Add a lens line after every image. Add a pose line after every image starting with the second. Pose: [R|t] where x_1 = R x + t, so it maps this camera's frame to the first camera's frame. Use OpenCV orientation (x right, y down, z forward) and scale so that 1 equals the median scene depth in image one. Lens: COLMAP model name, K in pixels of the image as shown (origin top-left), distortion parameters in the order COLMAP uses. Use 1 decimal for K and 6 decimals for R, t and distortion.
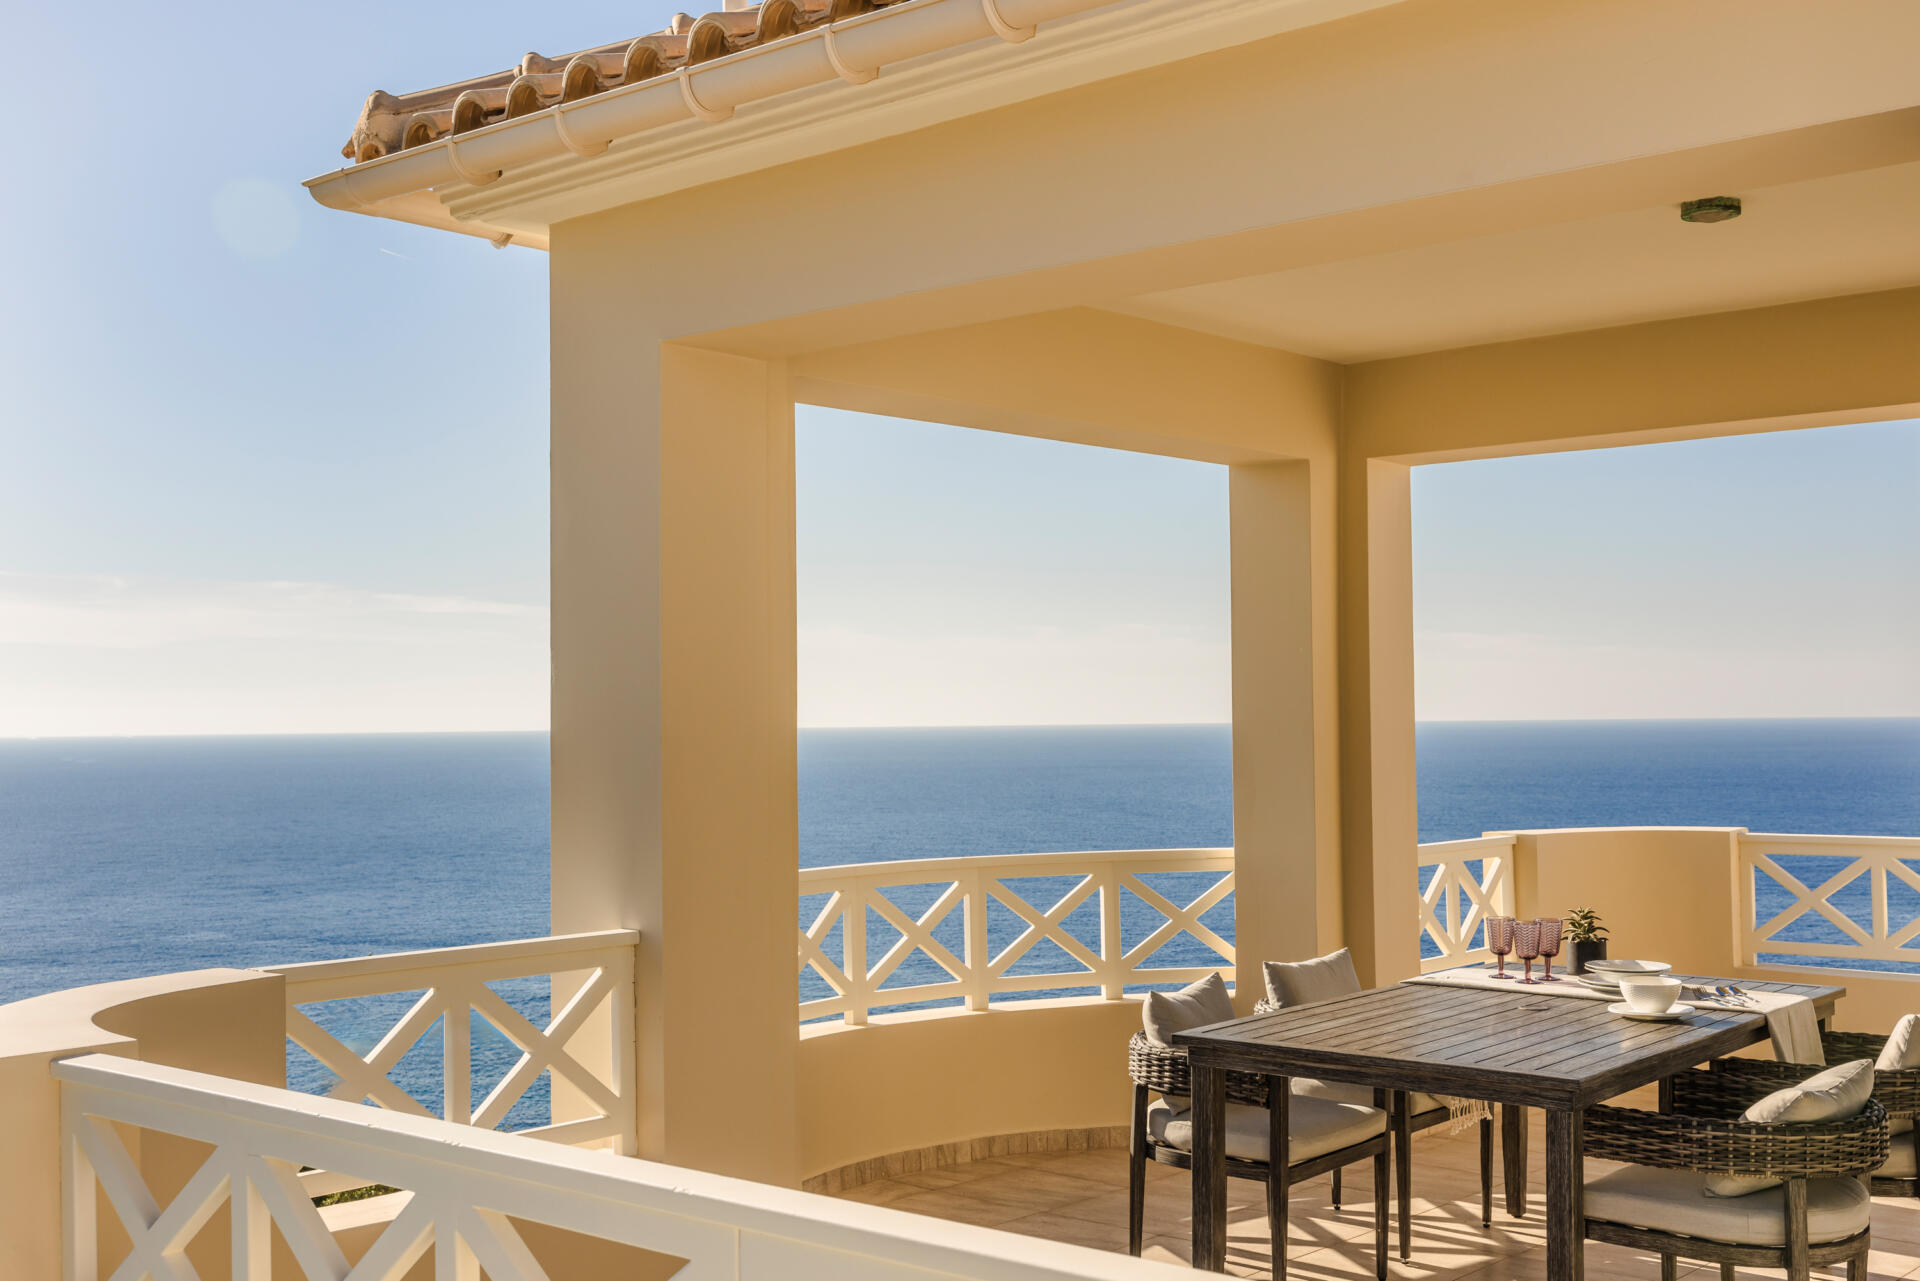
lens RADIAL K [[2020.1, 0, 962.6], [0, 2020.1, 633.9], [0, 0, 1]] dist [0.003775, 0.000000]
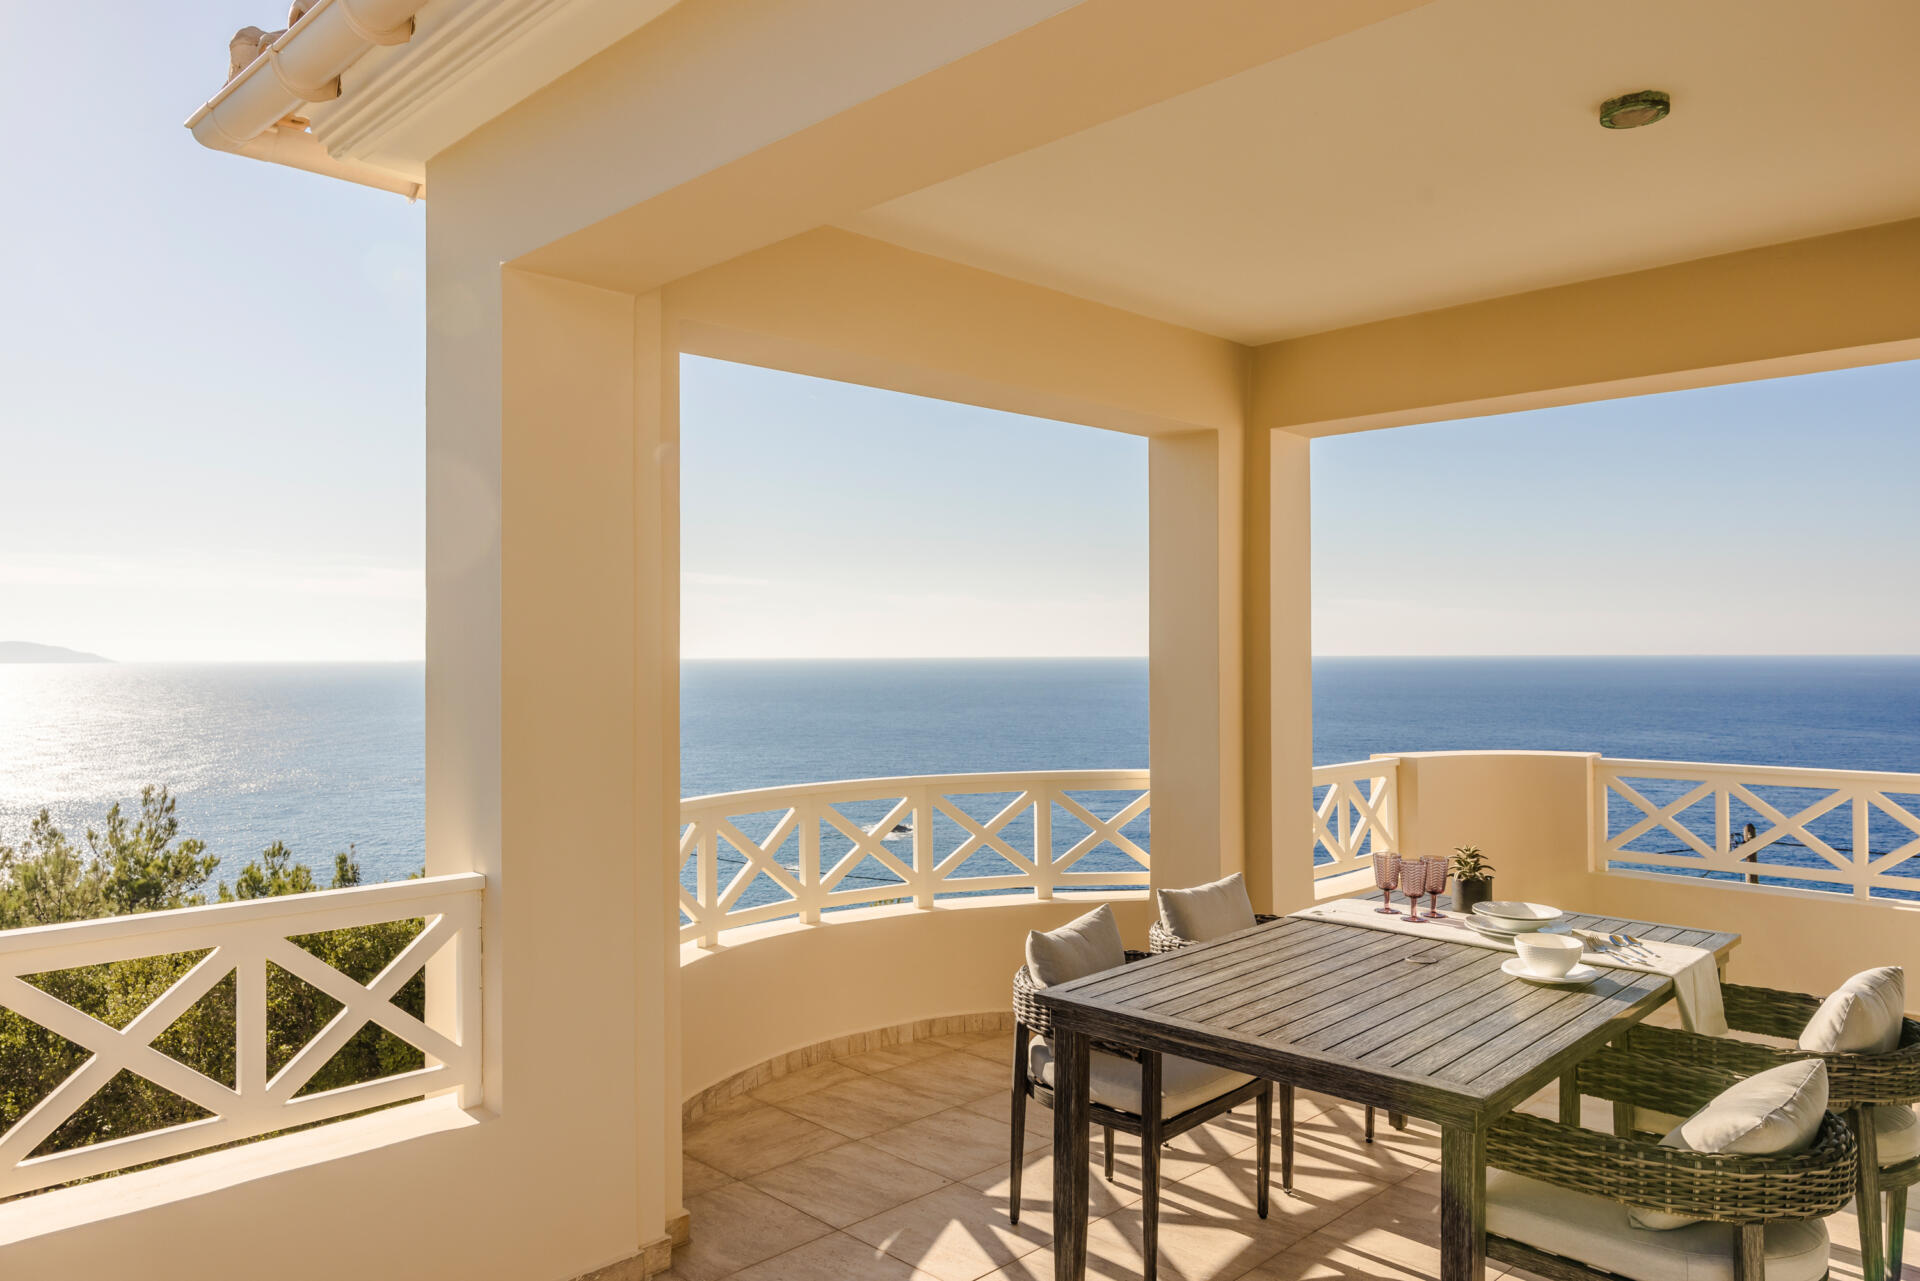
lens RADIAL K [[1257.1, 0, 953.8], [0, 1257.1, 640.0], [0, 0, 1]] dist [0.005622, -0.003550]
pose [[0.997607, 0.005548, -0.068919, 0.077089], [-0.003331, 0.999474, 0.032248, 0.009548], [0.069062, -0.031941, 0.997101, 0.300361]]
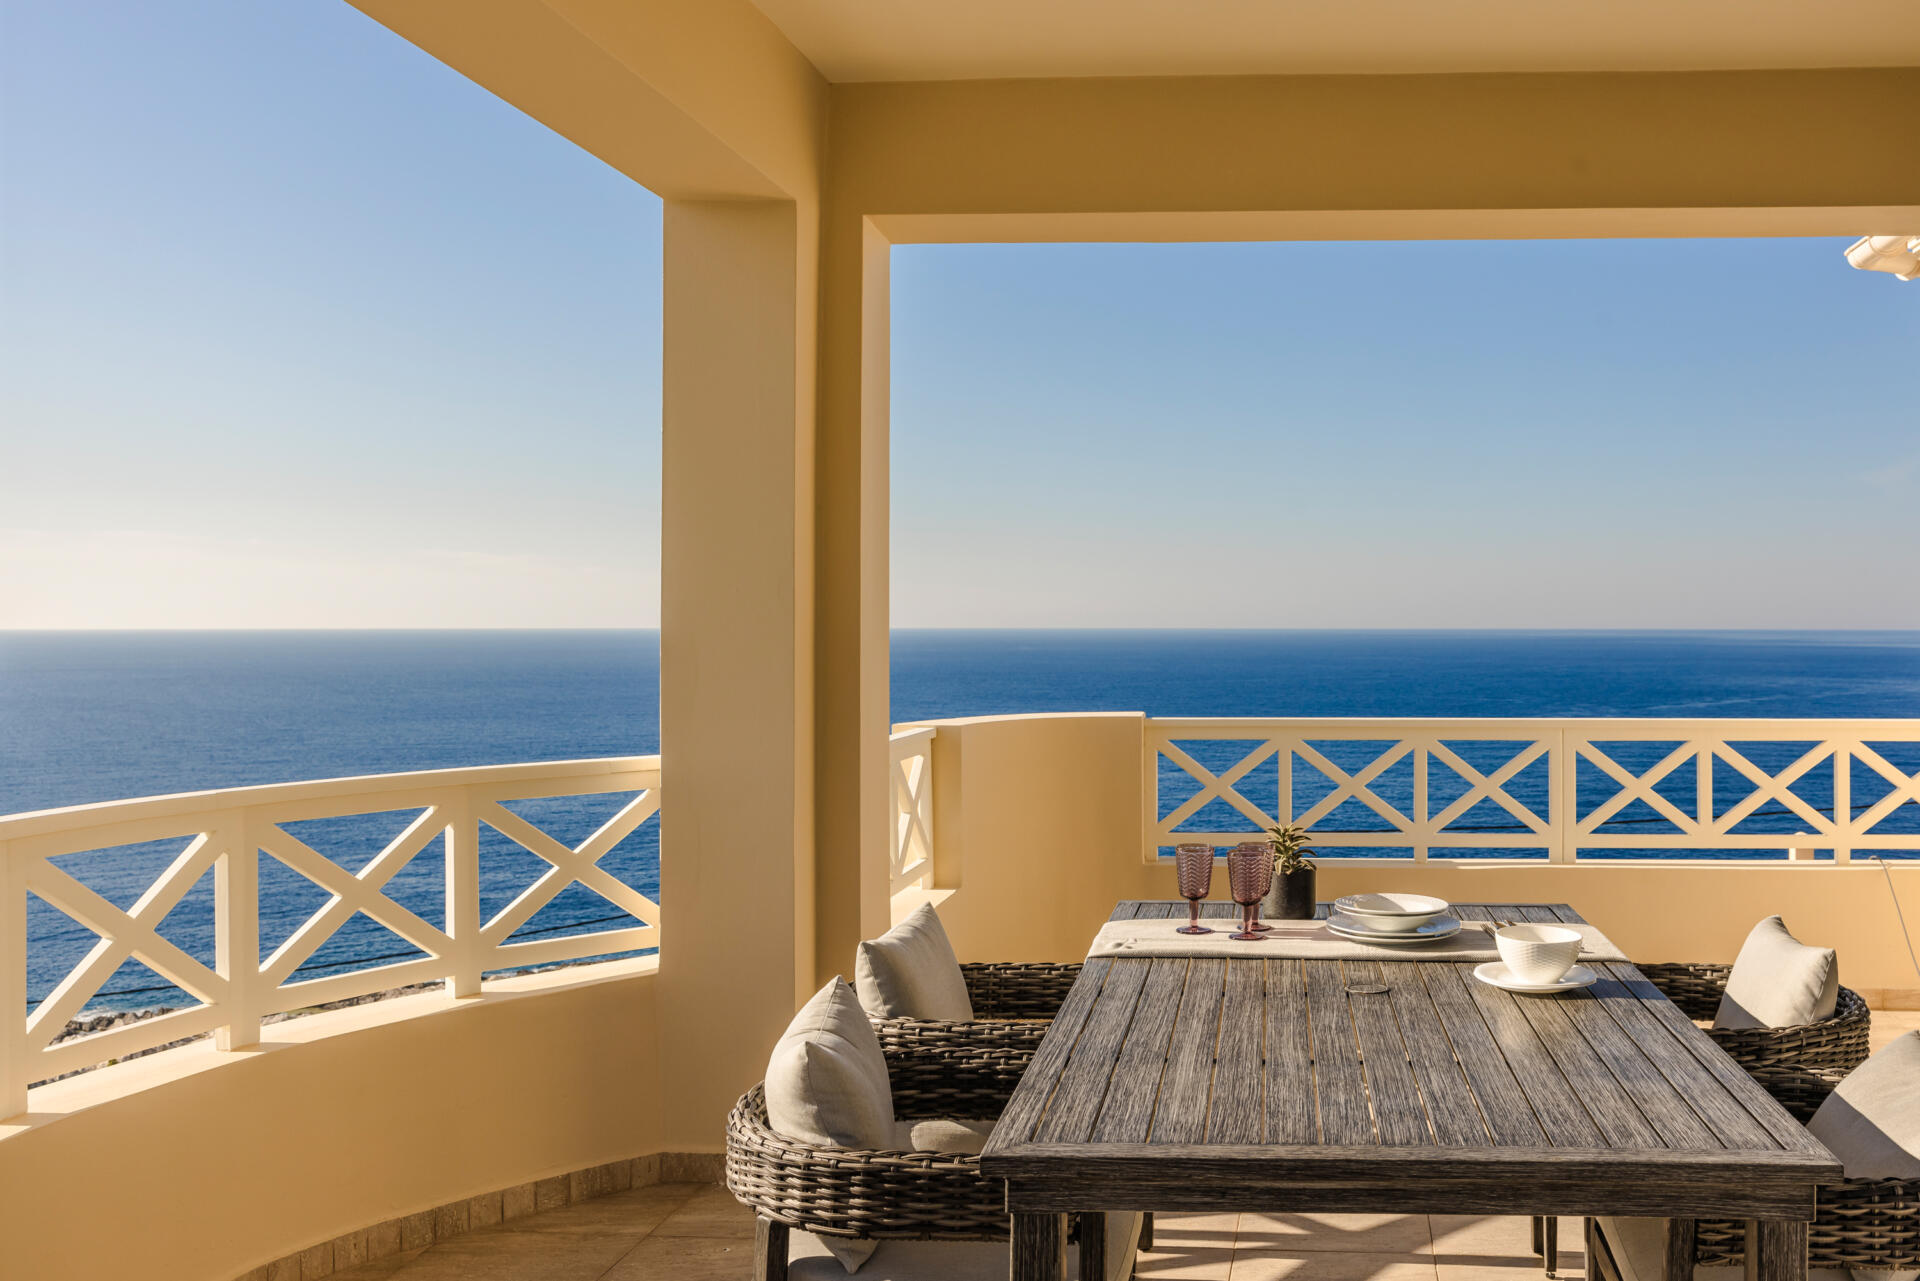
lens RADIAL K [[1642.0, 0, 1164.4], [0, 1642.0, 617.4], [0, 0, 1]] dist [-0.017237, 0.029841]
pose [[0.794394, 0.013326, 0.607257, -0.073386], [-0.033854, 0.999177, 0.022360, 0.043137], [-0.606459, -0.038321, 0.794191, 0.485738]]
